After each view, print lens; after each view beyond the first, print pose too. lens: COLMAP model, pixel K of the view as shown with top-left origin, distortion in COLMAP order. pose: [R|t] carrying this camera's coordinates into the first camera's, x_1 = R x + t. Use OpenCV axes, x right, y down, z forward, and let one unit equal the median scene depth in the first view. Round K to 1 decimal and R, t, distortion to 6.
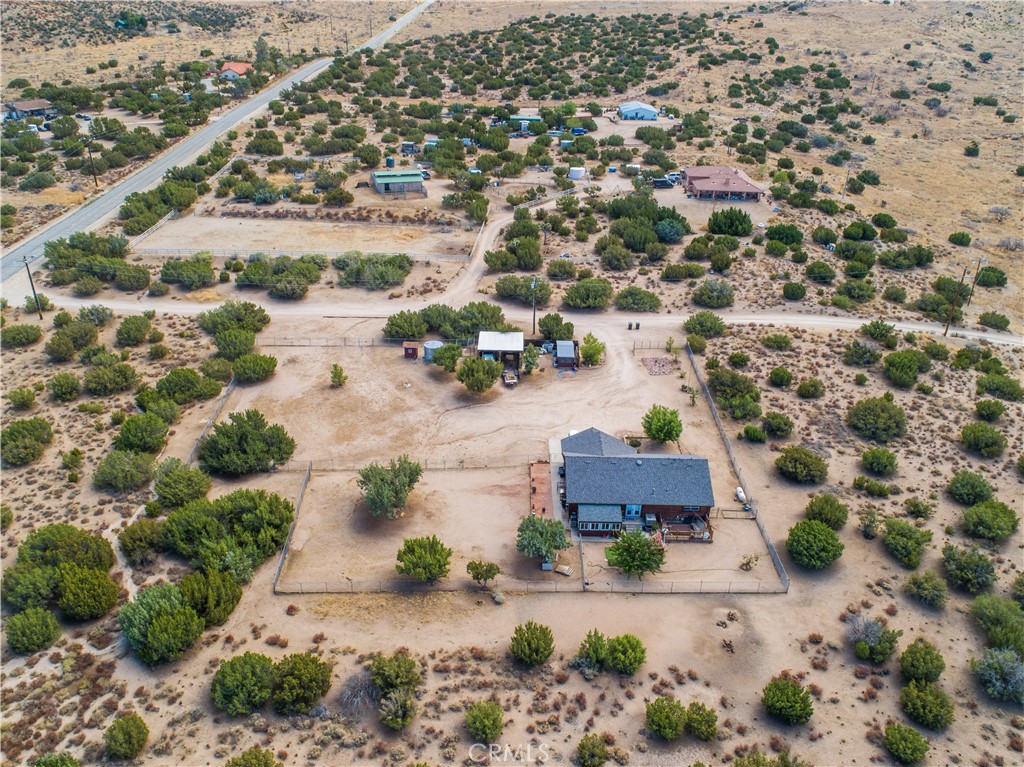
lens RADIAL K [[800.3, 0, 512.0], [0, 800.3, 383.5], [0, 0, 1]] dist [-0.021188, 0.001280]
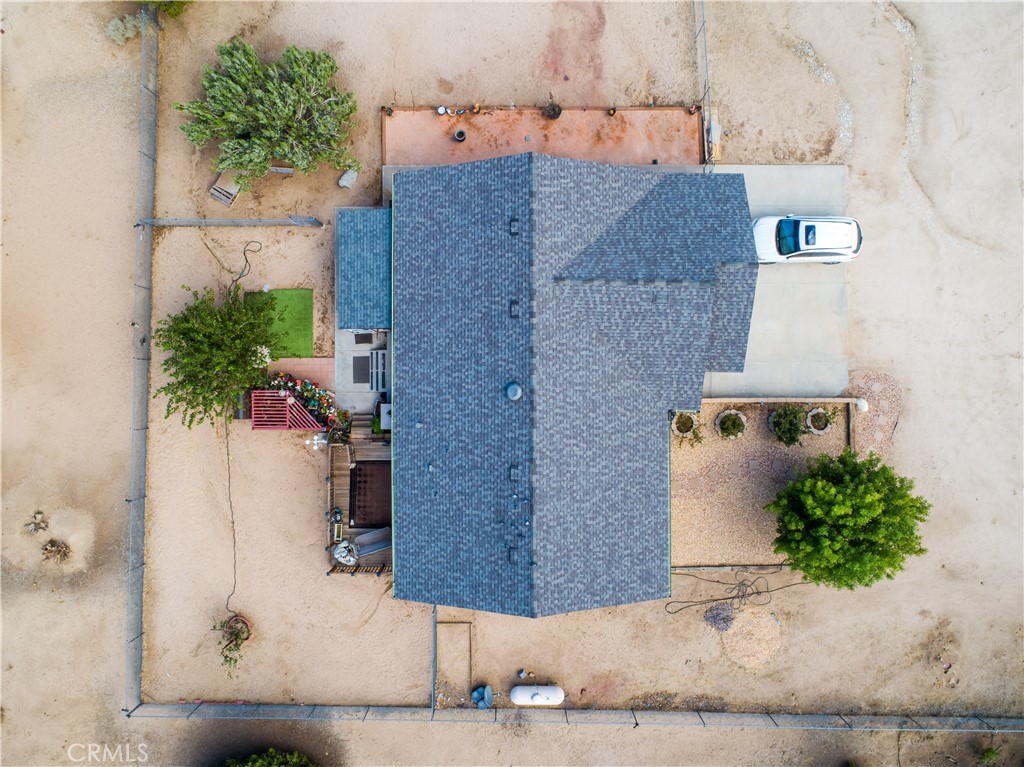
lens RADIAL K [[776.7, 0, 512.0], [0, 776.7, 383.5], [0, 0, 1]] dist [-0.022584, 0.002127]
pose [[0.006196, 0.999534, -0.029899, 0.132544], [-0.445406, 0.029528, 0.894842, -0.136985], [0.895307, 0.007773, 0.445382, 0.694862]]
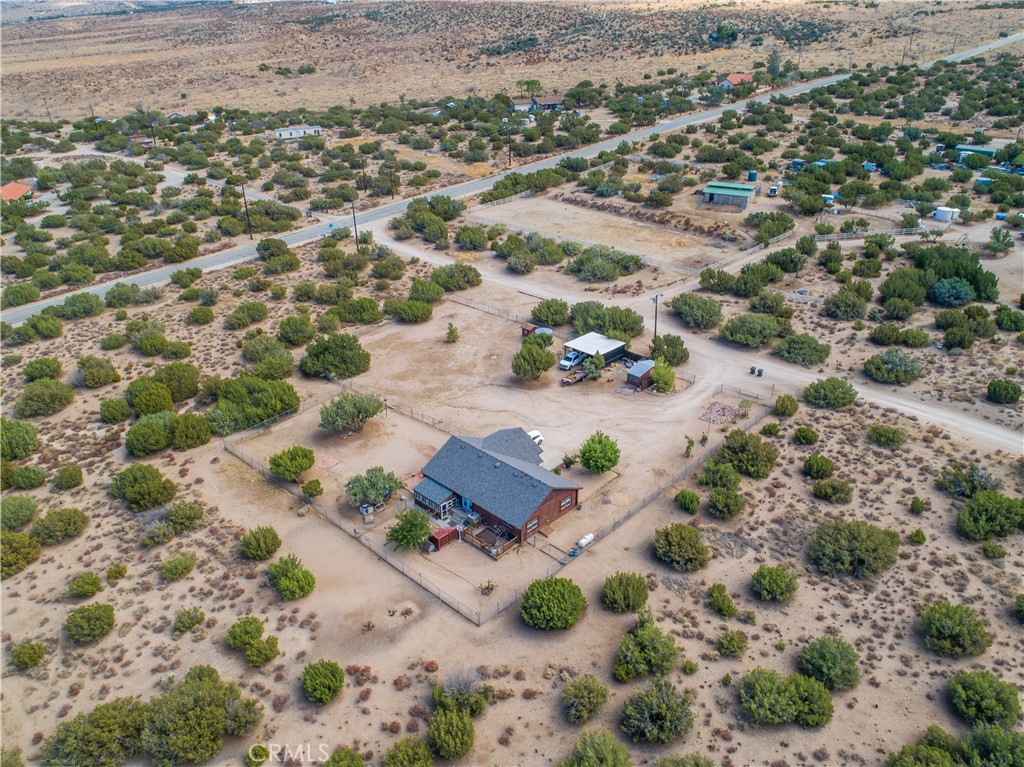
lens RADIAL K [[776.7, 0, 512.0], [0, 776.7, 383.5], [0, 0, 1]] dist [-0.022584, 0.002127]
pose [[0.721807, 0.282634, -0.631754, 0.613925], [-0.285836, 0.953067, 0.099803, -0.082458], [0.630312, 0.108539, 0.768717, 0.197120]]
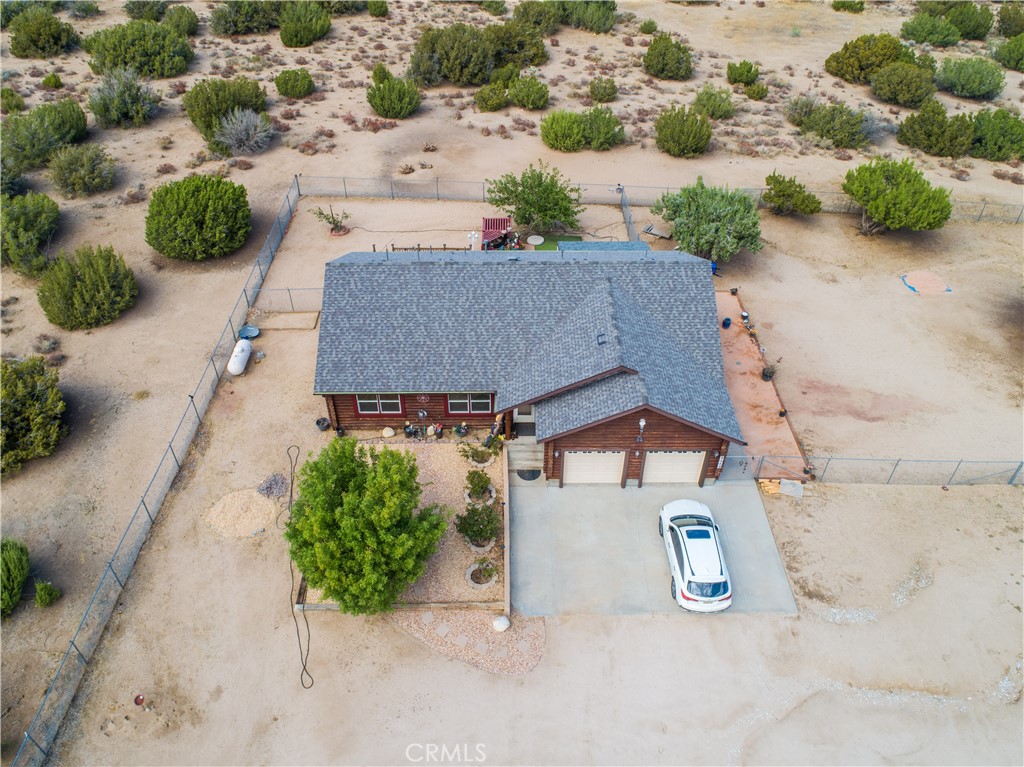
lens RADIAL K [[776.7, 0, 512.0], [0, 776.7, 383.5], [0, 0, 1]] dist [-0.022584, 0.002127]
pose [[-0.999388, -0.009421, -0.033674, 0.137849], [-0.034701, 0.385859, 0.921905, -0.175164], [0.004308, 0.922510, -0.385950, 0.961373]]
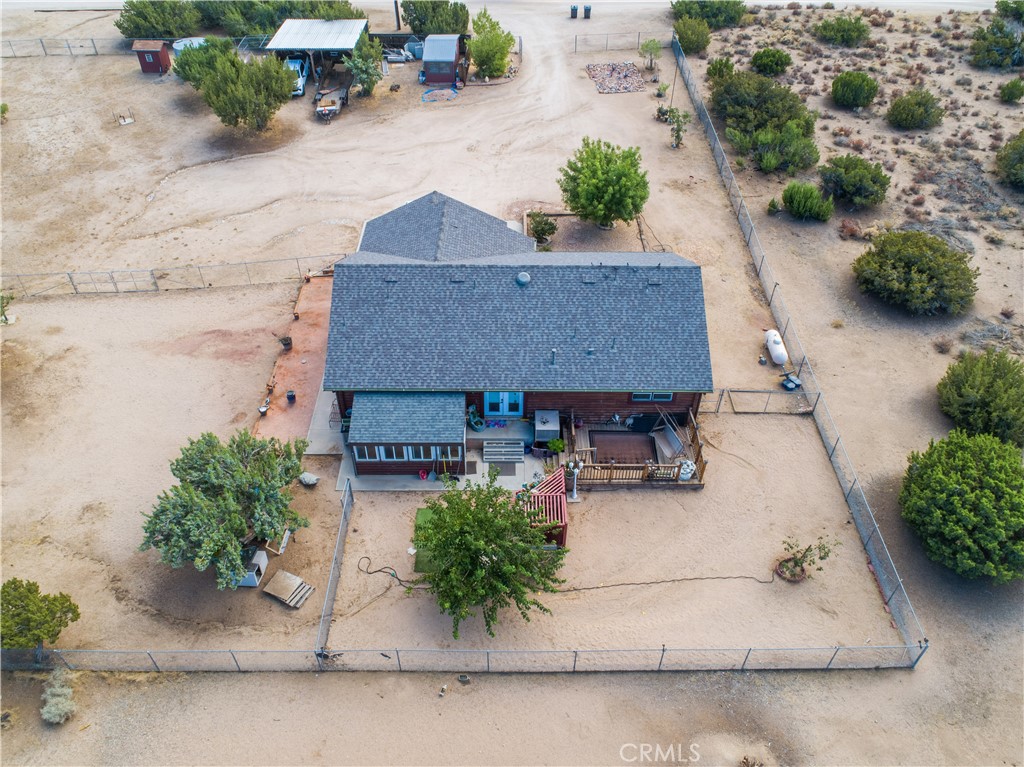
lens RADIAL K [[776.7, 0, 512.0], [0, 776.7, 383.5], [0, 0, 1]] dist [-0.022584, 0.002127]
pose [[0.999845, -0.017246, -0.003661, 0.123708], [0.017594, 0.962766, 0.269762, 0.037214], [-0.001127, -0.269784, 0.962920, 0.500754]]
